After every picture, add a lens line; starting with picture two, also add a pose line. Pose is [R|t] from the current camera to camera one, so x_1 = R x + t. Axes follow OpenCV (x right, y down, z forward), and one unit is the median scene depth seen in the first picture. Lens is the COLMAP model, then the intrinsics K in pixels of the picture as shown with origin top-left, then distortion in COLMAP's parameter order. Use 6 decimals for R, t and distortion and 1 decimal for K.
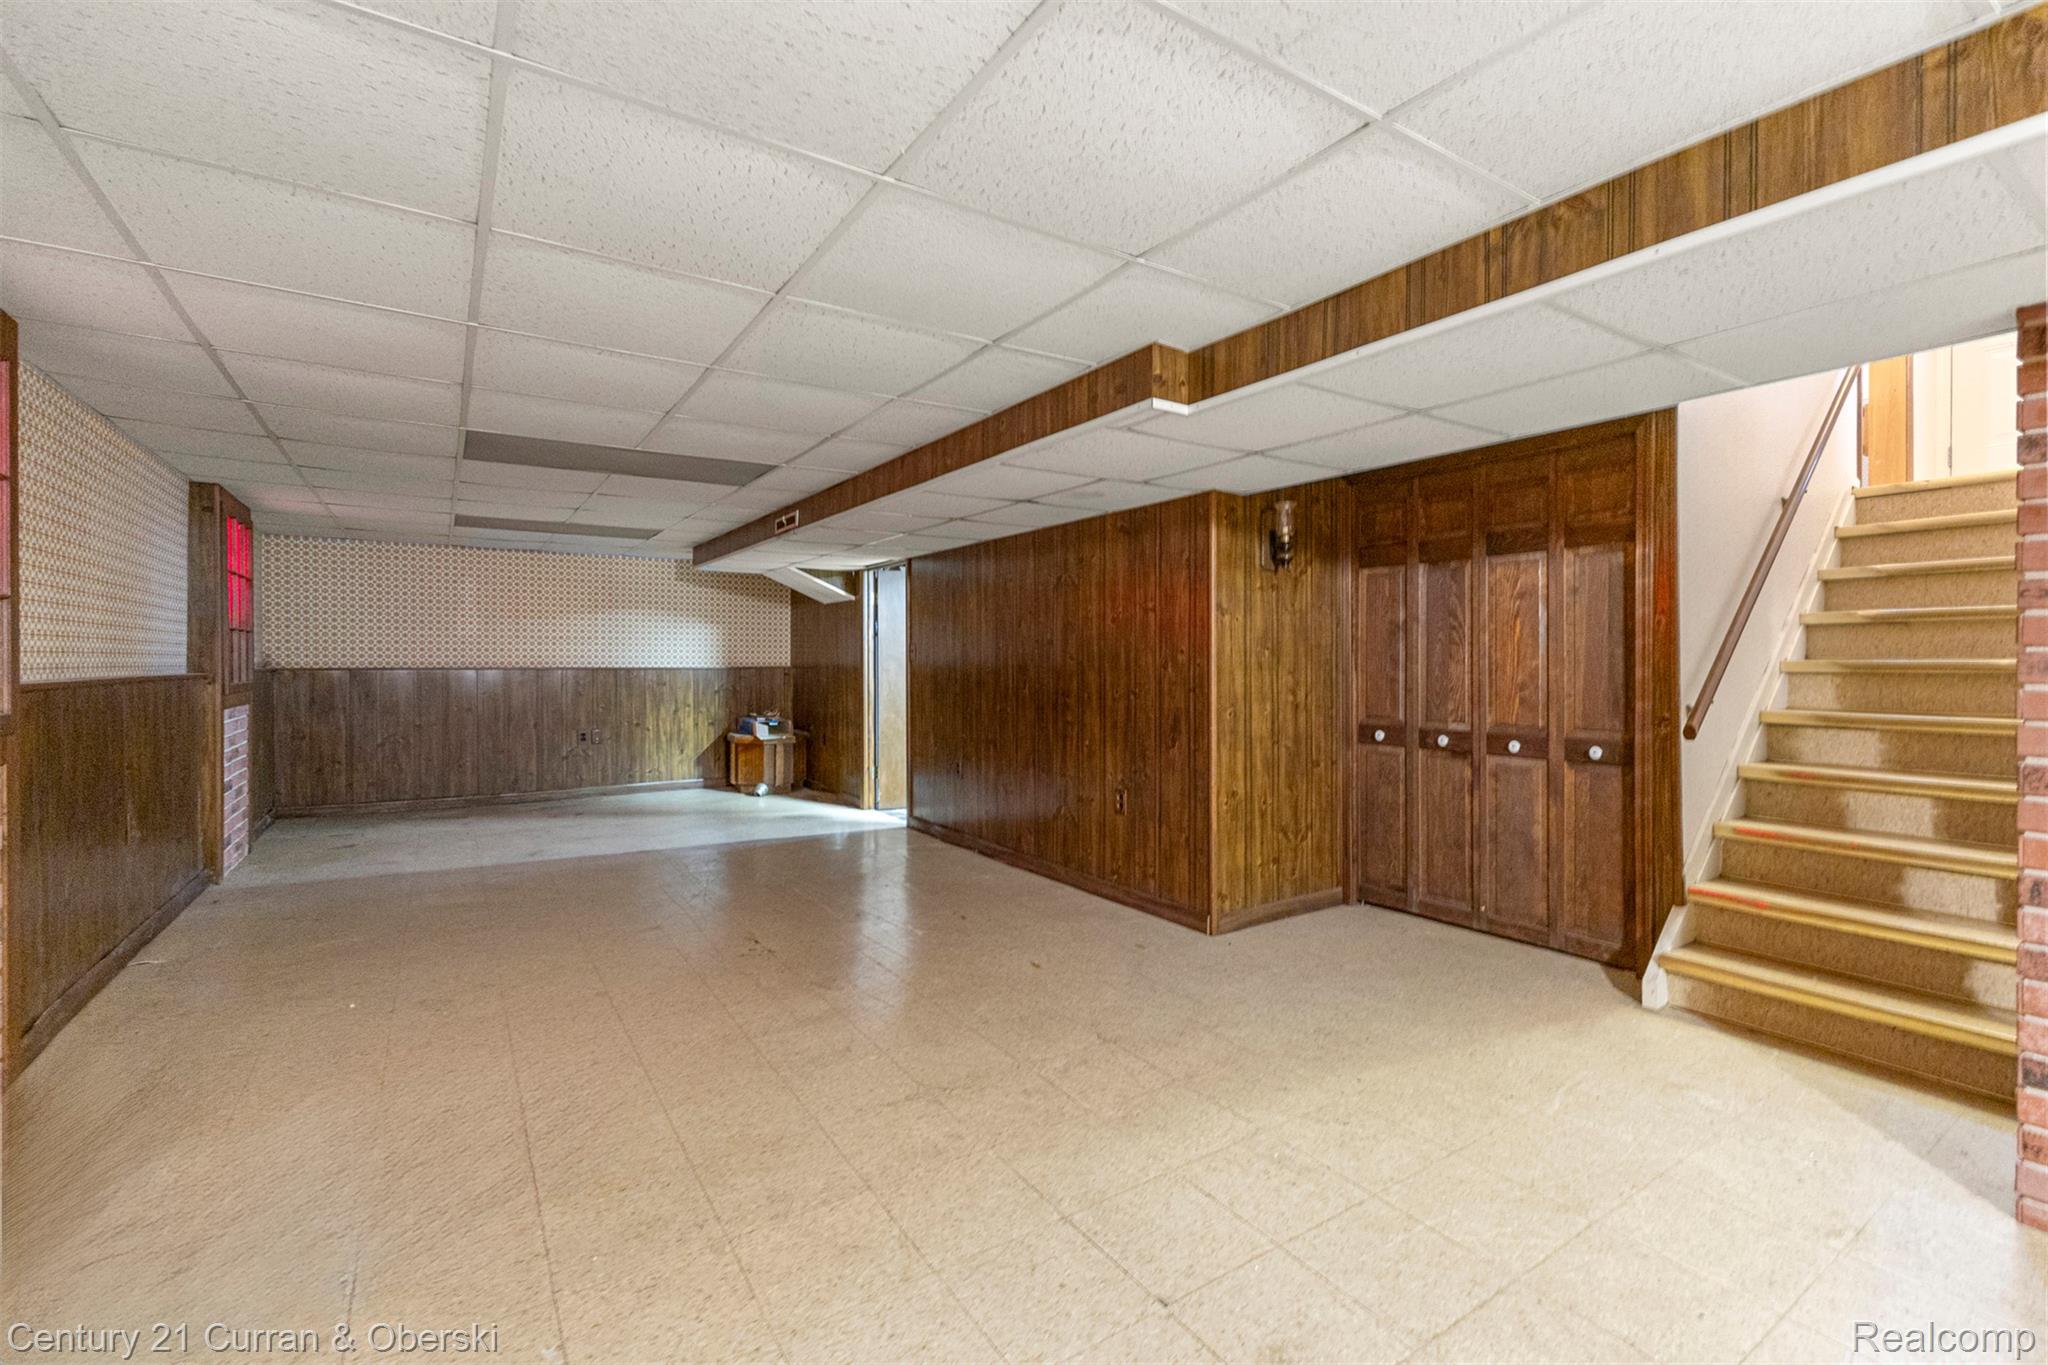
lens RADIAL K [[893.1, 0, 1023.7], [0, 893.1, 684.2], [0, 0, 1]] dist [0.009776, 0.000150]
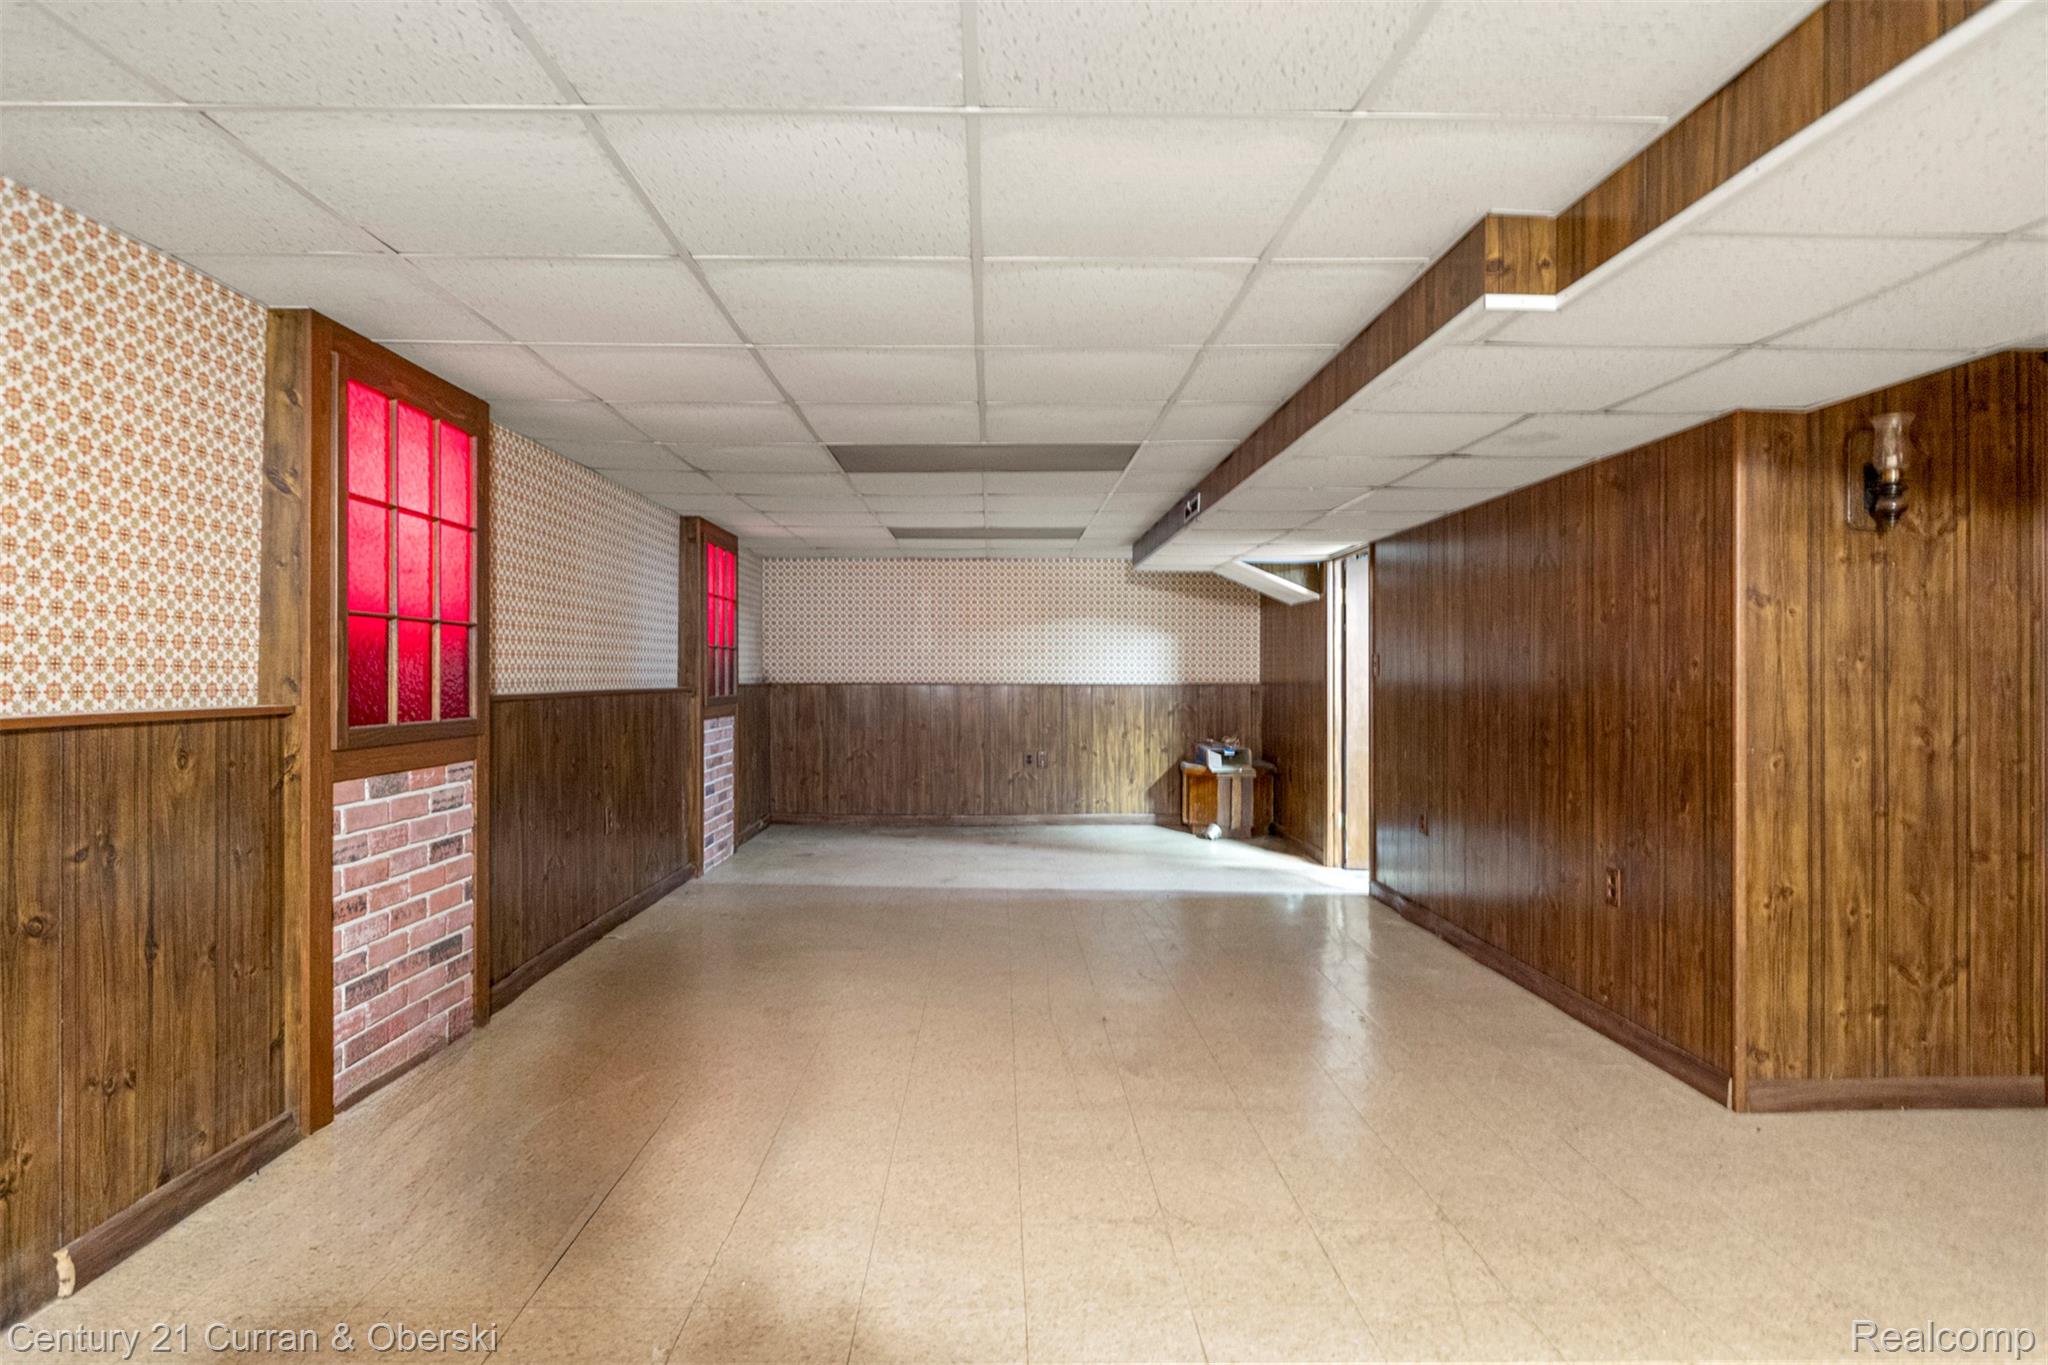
lens RADIAL K [[1114.6, 0, 1020.3], [0, 1114.6, 703.4], [0, 0, 1]] dist [-0.003632, -0.000837]
pose [[0.846449, 0.014972, -0.532259, 0.183029], [-0.015879, 0.999870, 0.002872, -0.002550], [0.532233, 0.006021, 0.846577, 0.054841]]
